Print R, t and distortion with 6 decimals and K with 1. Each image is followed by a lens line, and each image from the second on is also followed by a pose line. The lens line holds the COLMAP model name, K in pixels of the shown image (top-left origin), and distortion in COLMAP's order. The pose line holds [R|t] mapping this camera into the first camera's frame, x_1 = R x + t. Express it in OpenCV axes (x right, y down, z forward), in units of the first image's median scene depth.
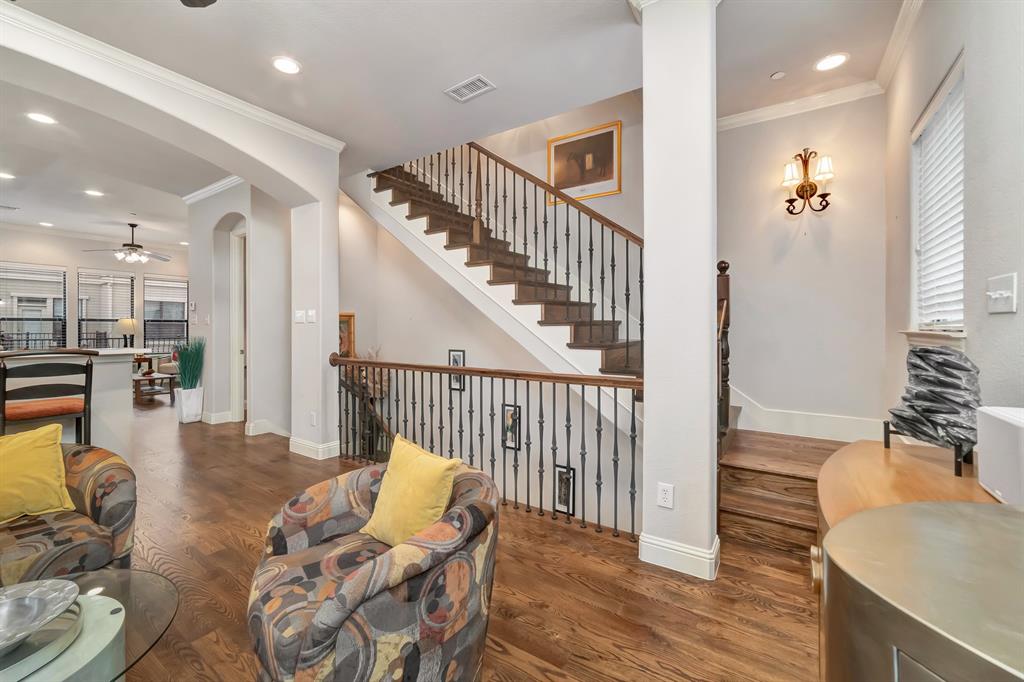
lens RADIAL K [[422.3, 0, 491.8], [0, 422.3, 327.5], [0, 0, 1]] dist [-0.015187, 0.006514]
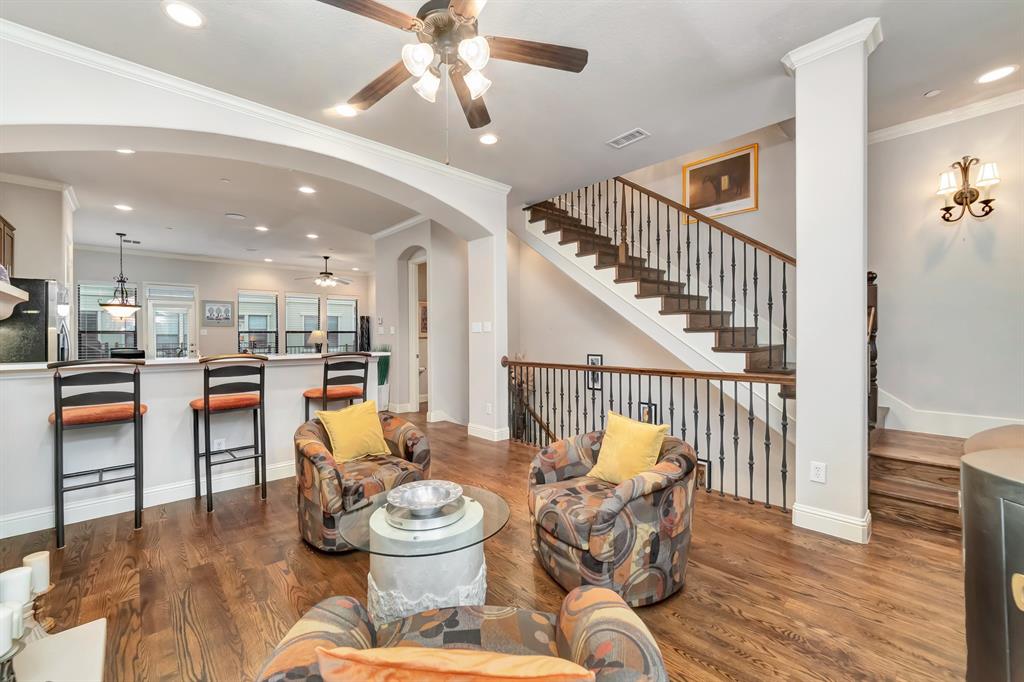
lens RADIAL K [[407.7, 0, 501.1], [0, 407.7, 339.1], [0, 0, 1]] dist [-0.015174, 0.006069]
pose [[0.975562, -0.008490, -0.219560, -0.141462], [0.010927, 0.999891, 0.009891, -0.002492], [0.219452, -0.012048, 0.975549, -0.213112]]
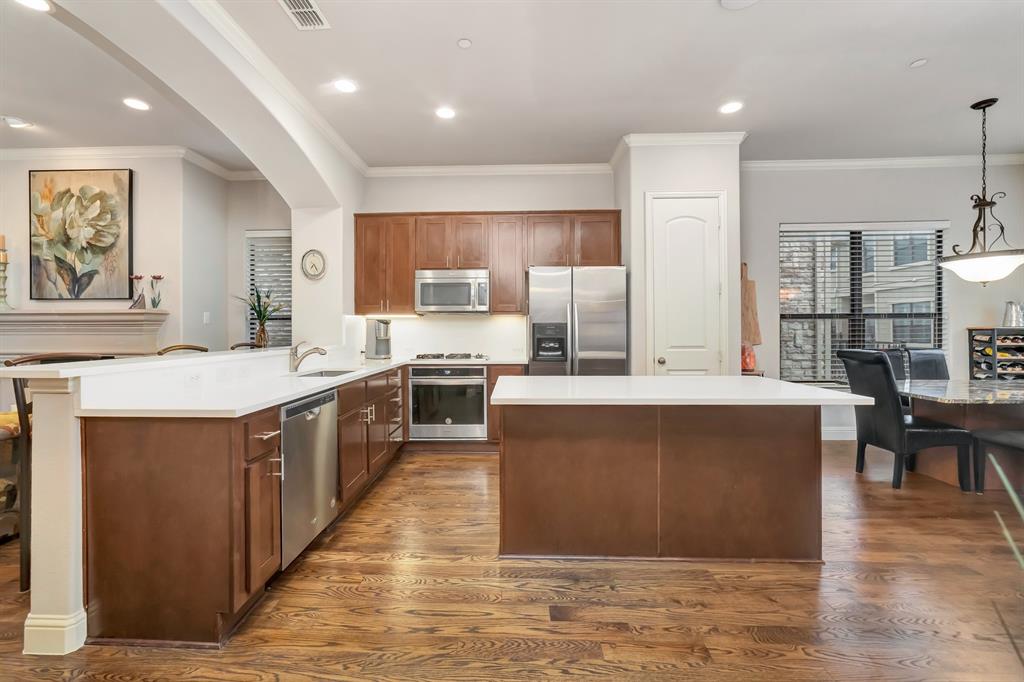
lens RADIAL K [[422.3, 0, 494.0], [0, 422.3, 329.4], [0, 0, 1]] dist [-0.015187, 0.006514]
pose [[-0.841465, -0.004184, -0.540295, -0.968518], [0.000296, 0.999966, -0.008205, 0.007659], [0.540311, -0.007064, -0.841436, 1.592387]]
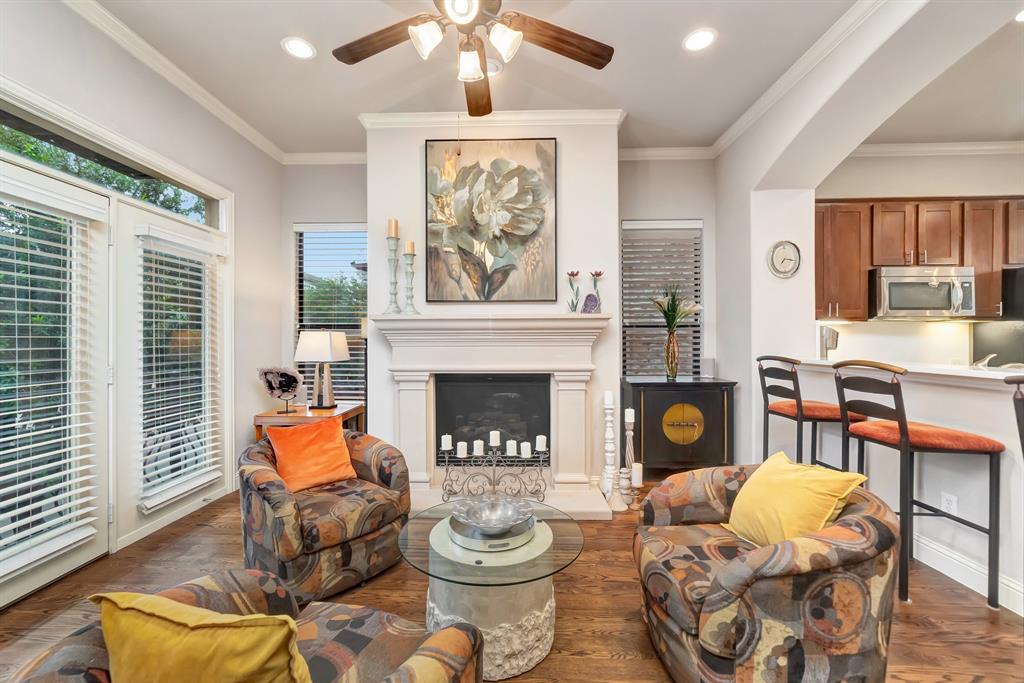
lens RADIAL K [[422.3, 0, 500.5], [0, 422.3, 335.9], [0, 0, 1]] dist [-0.015187, 0.006514]
pose [[-0.834485, -0.007036, -0.550986, -0.087089], [0.002537, 0.999859, -0.016610, 0.005200], [0.551025, -0.015258, -0.834349, 0.732159]]
